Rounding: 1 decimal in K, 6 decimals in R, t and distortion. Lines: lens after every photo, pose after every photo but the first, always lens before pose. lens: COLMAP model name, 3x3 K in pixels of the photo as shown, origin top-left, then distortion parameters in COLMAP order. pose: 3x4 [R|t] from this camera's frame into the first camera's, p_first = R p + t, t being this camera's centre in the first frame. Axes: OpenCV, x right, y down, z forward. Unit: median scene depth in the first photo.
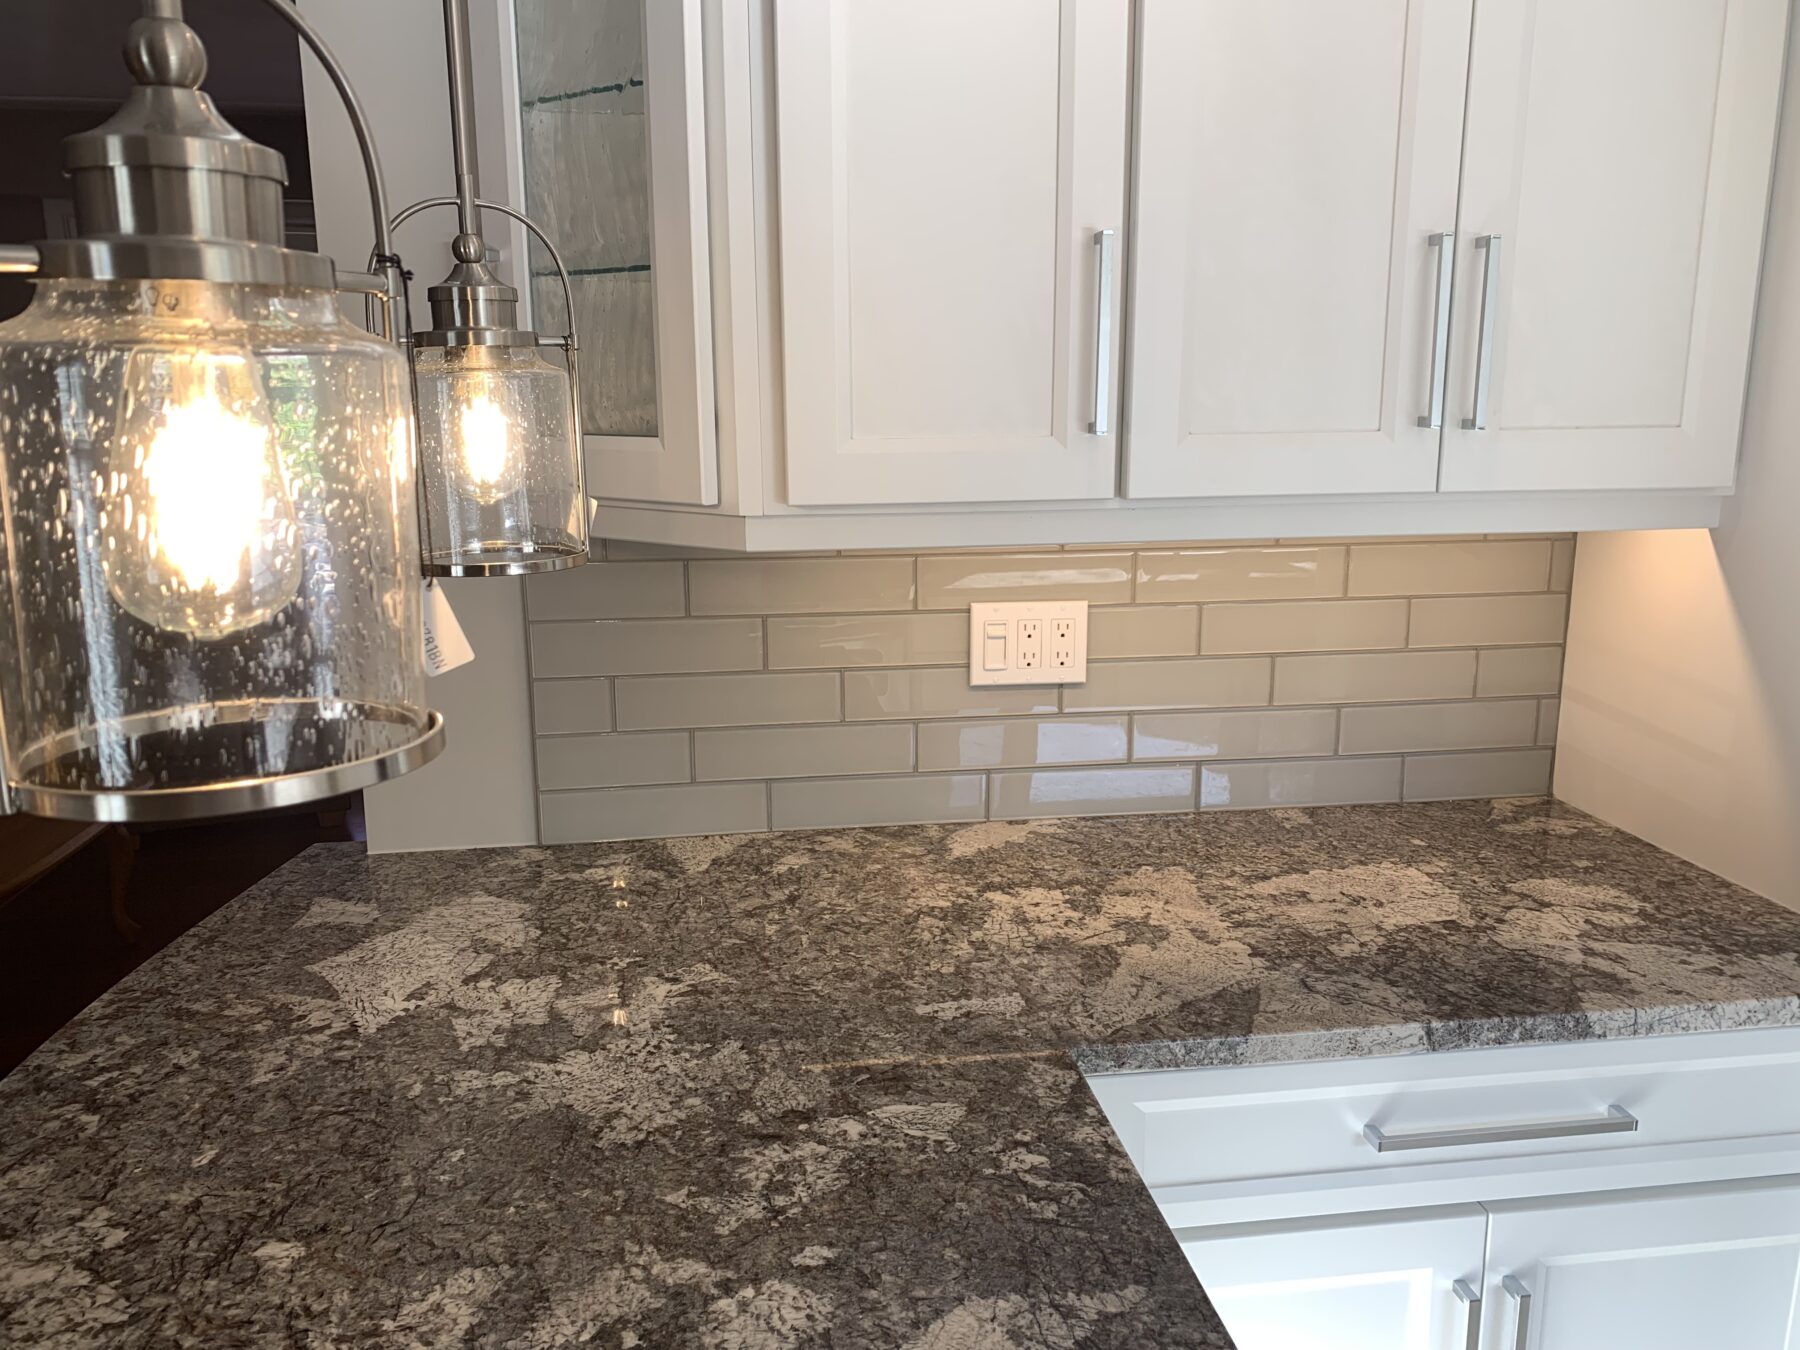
lens RADIAL K [[1361.9, 0, 900.0], [0, 1361.9, 675.0], [0, 0, 1]] dist [-0.007237, -0.004530]
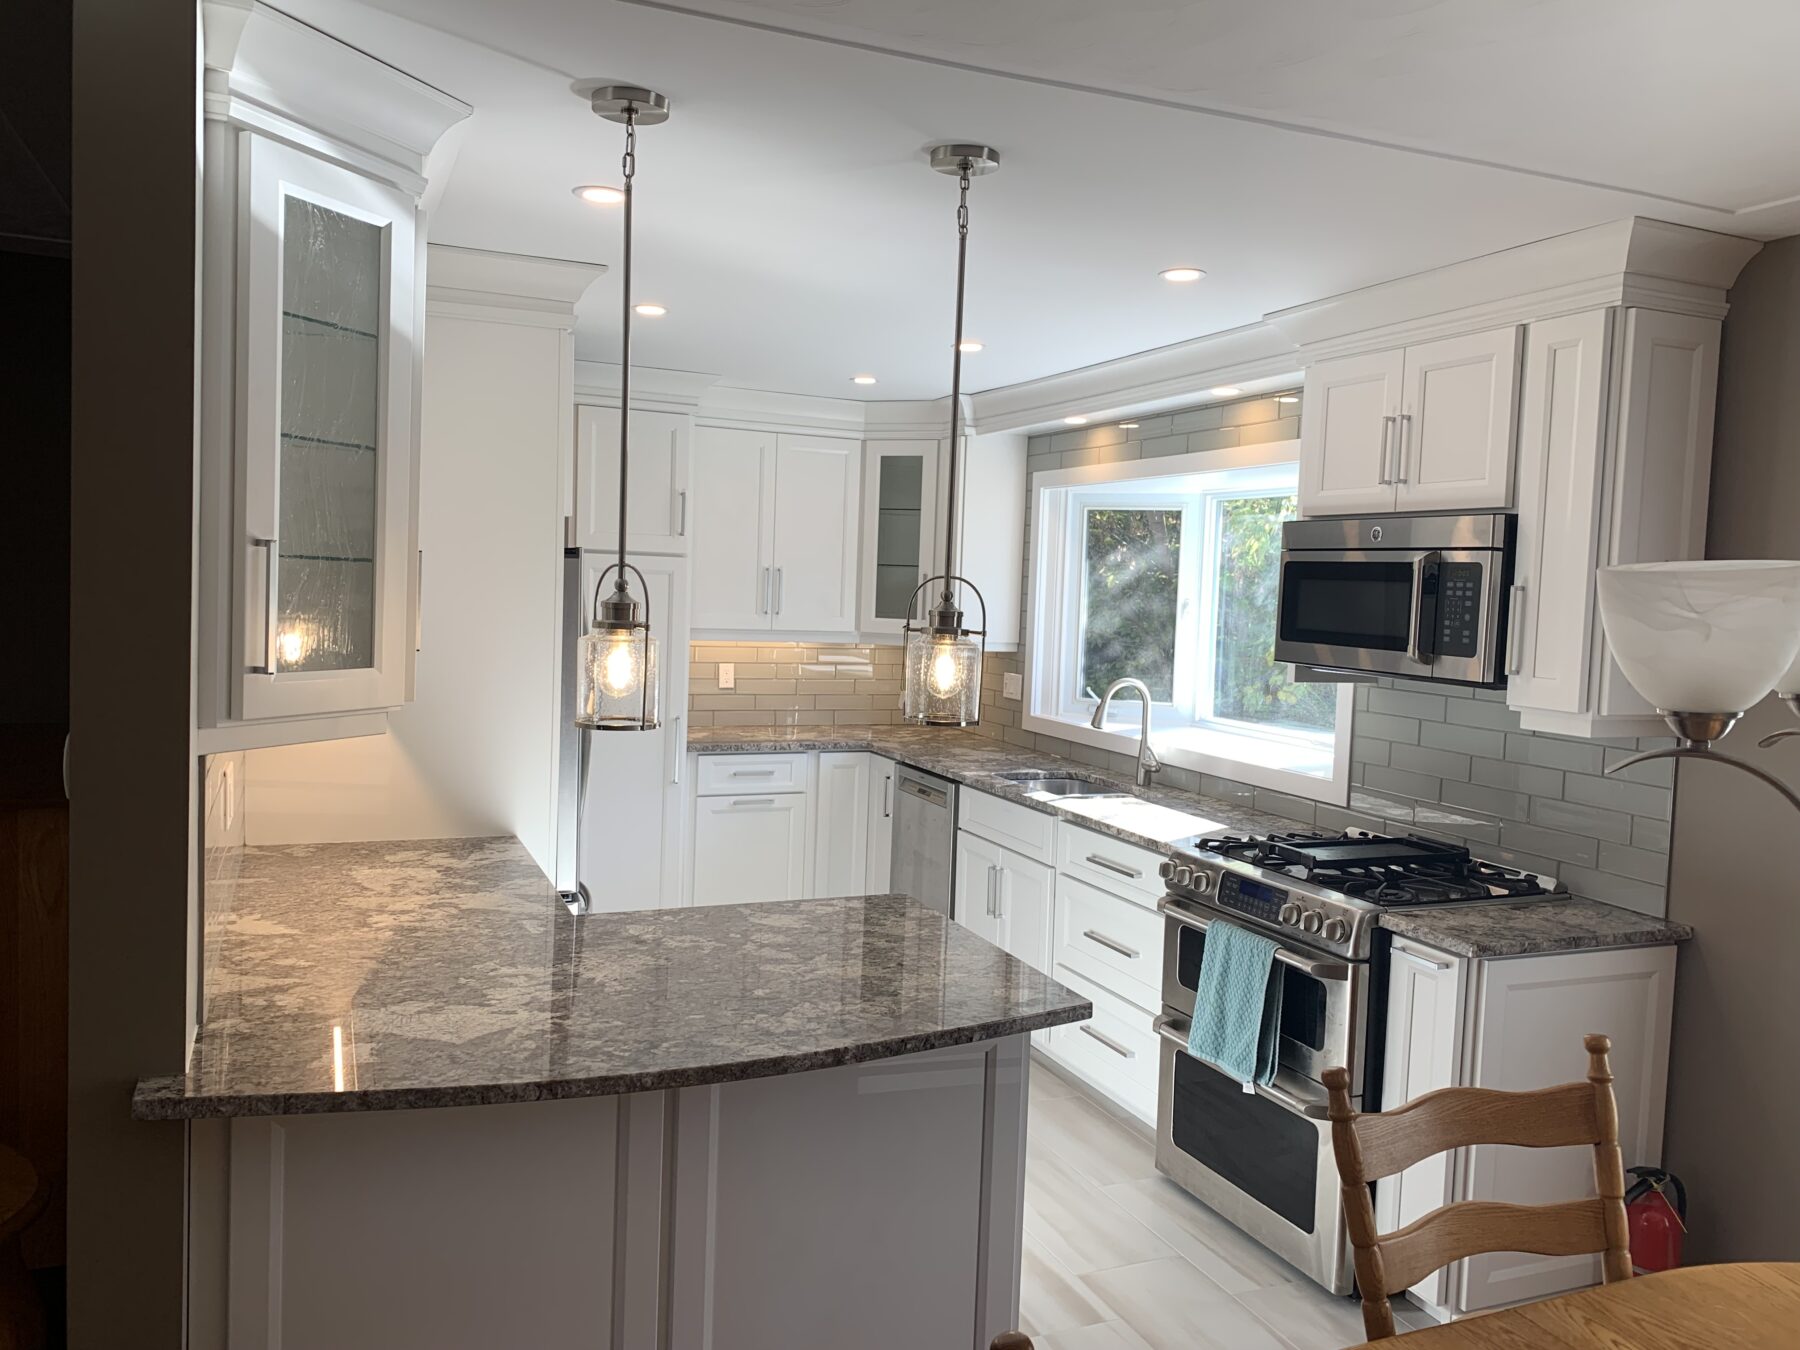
lens RADIAL K [[1383.5, 0, 900.0], [0, 1383.5, 675.0], [0, 0, 1]] dist [0.060471, -0.068144]
pose [[-0.255633, -0.065330, 0.964564, -2.001574], [0.162846, 0.980548, 0.109571, -0.259471], [-0.952960, 0.185086, -0.240021, 0.858135]]
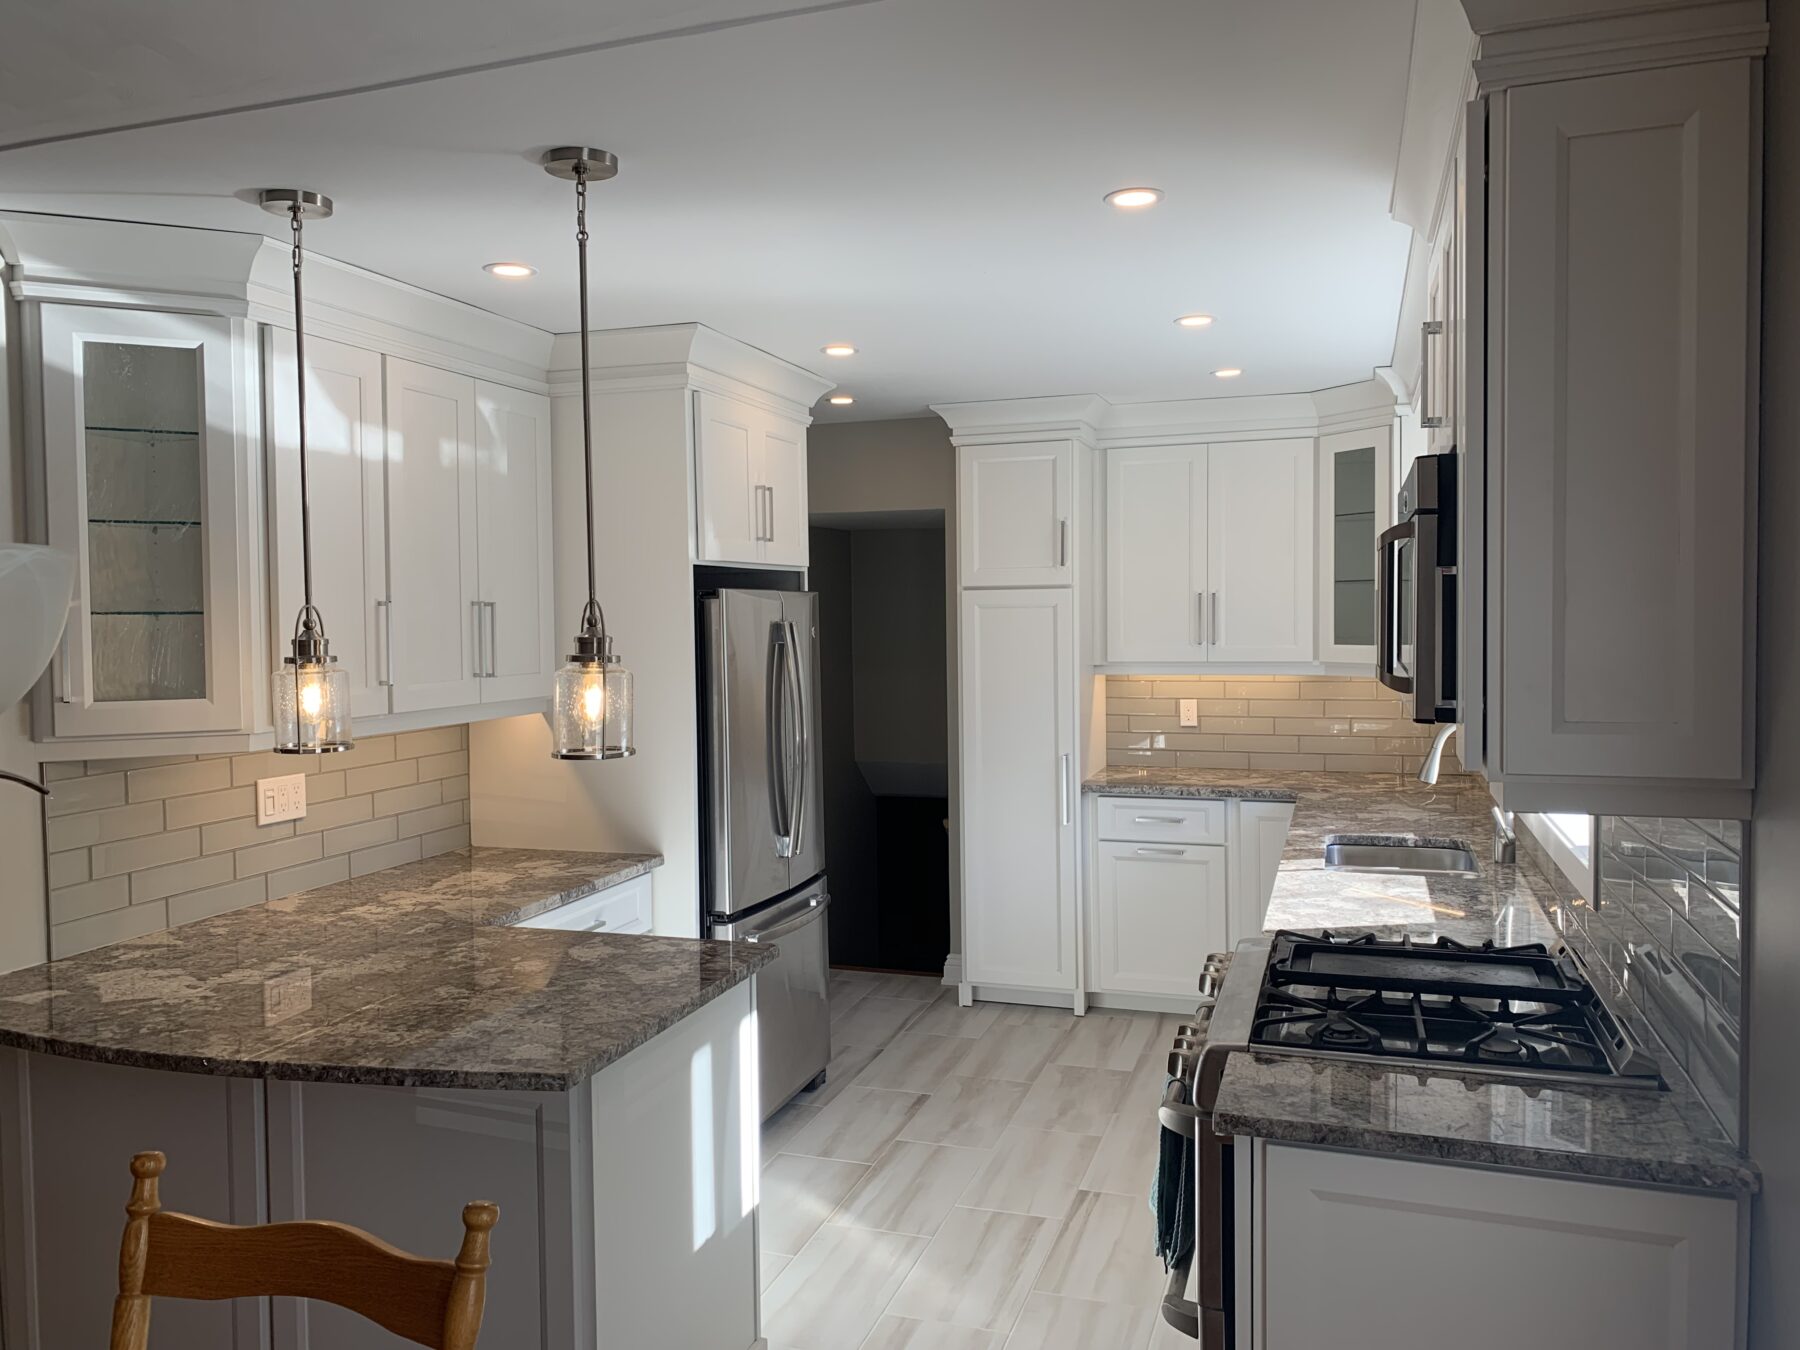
lens RADIAL K [[1383.3, 0, 855.9], [0, 1383.3, 678.7], [0, 0, 1]] dist [0.006690, 0.003316]
pose [[0.464969, -0.041171, 0.884369, -1.601187], [0.188848, 0.980540, -0.053641, 0.086616], [-0.864951, 0.191952, 0.463696, -0.790584]]
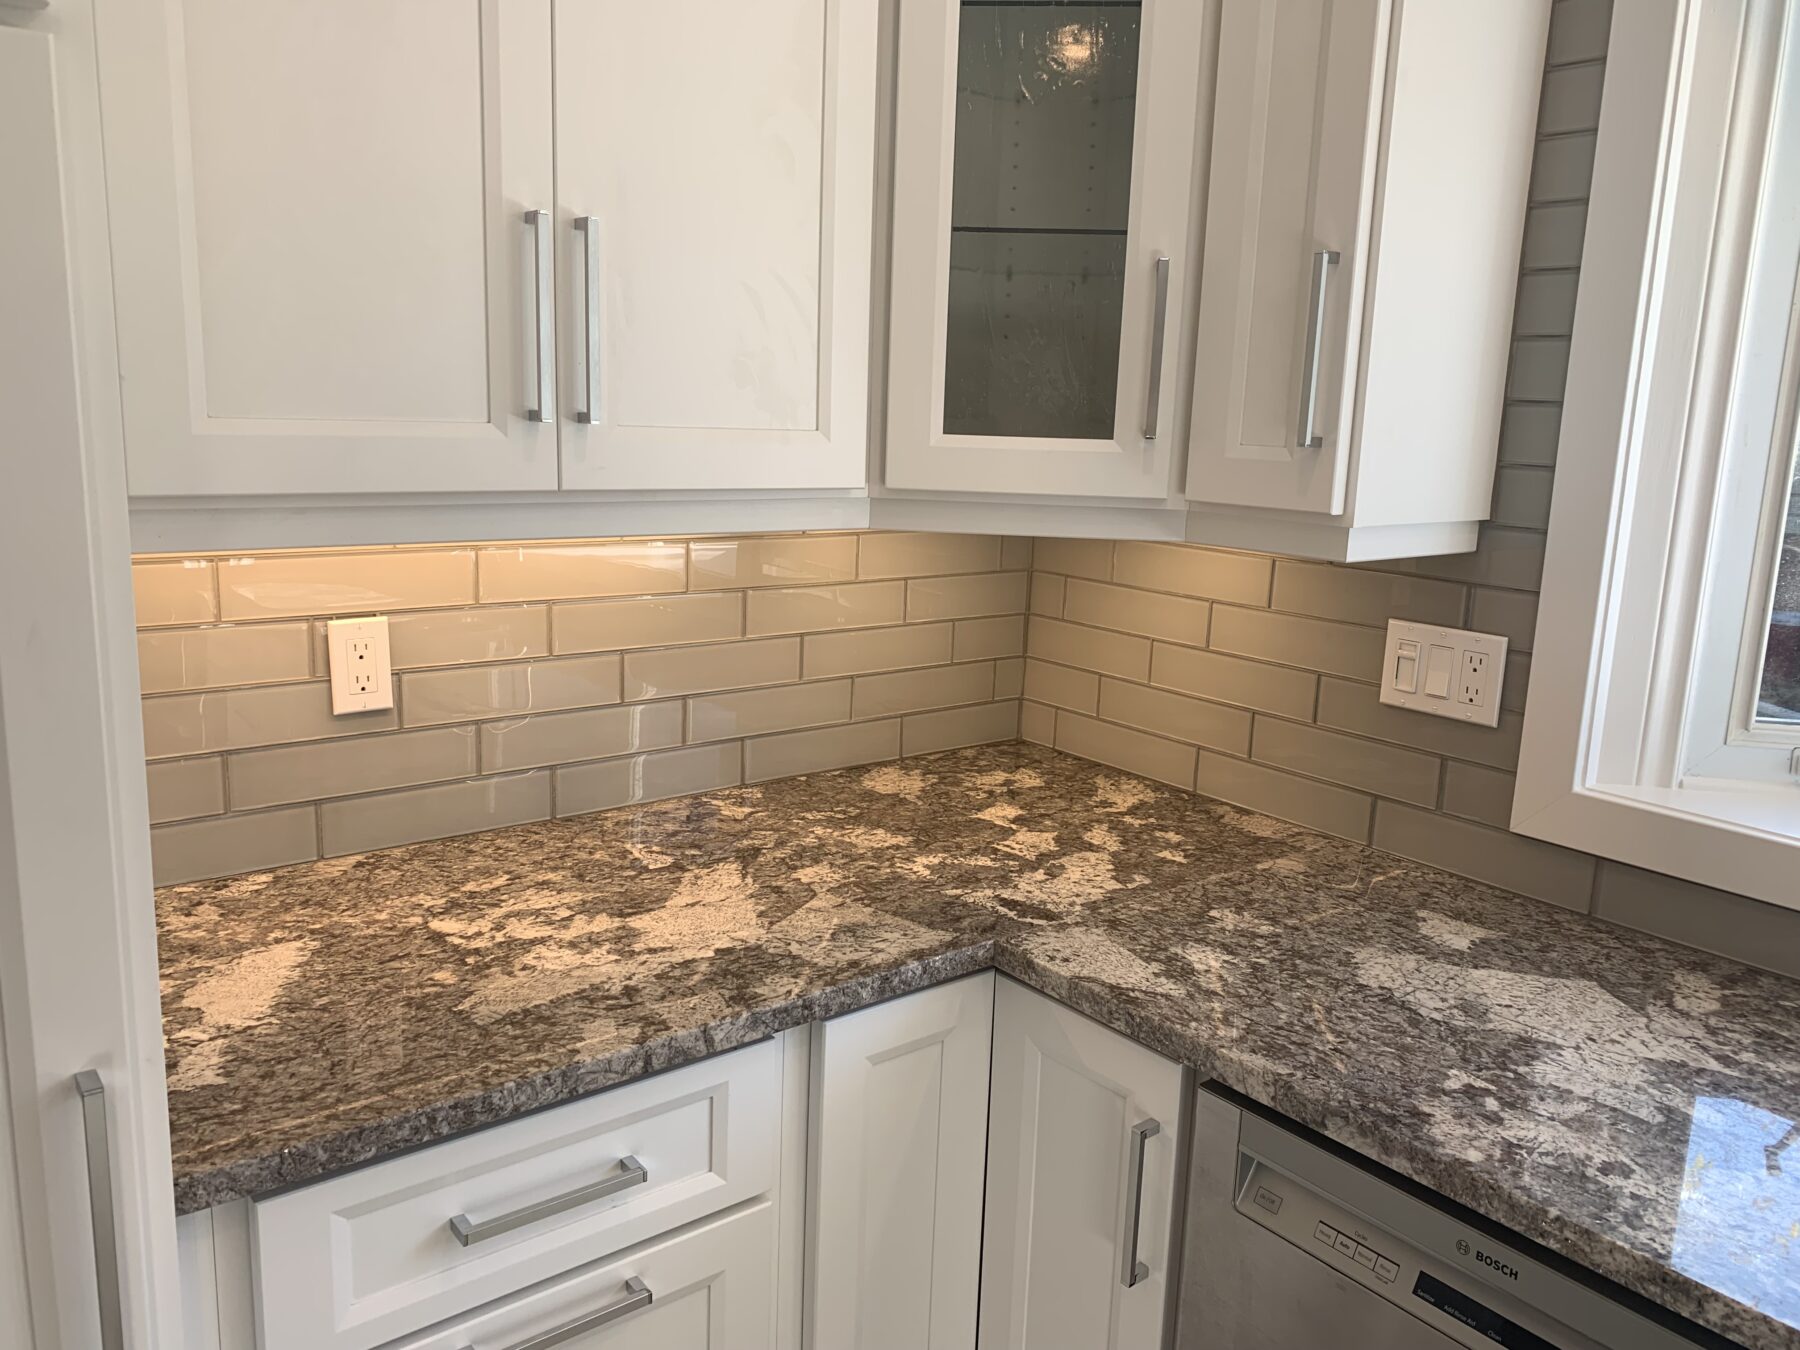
lens RADIAL K [[1383.5, 0, 900.0], [0, 1383.5, 675.0], [0, 0, 1]] dist [0.060471, -0.068144]
pose [[-0.502585, -0.175409, 0.846546, 1.341436], [0.146051, 0.947899, 0.283119, -0.108888], [-0.852102, 0.265931, -0.450781, 0.449958]]
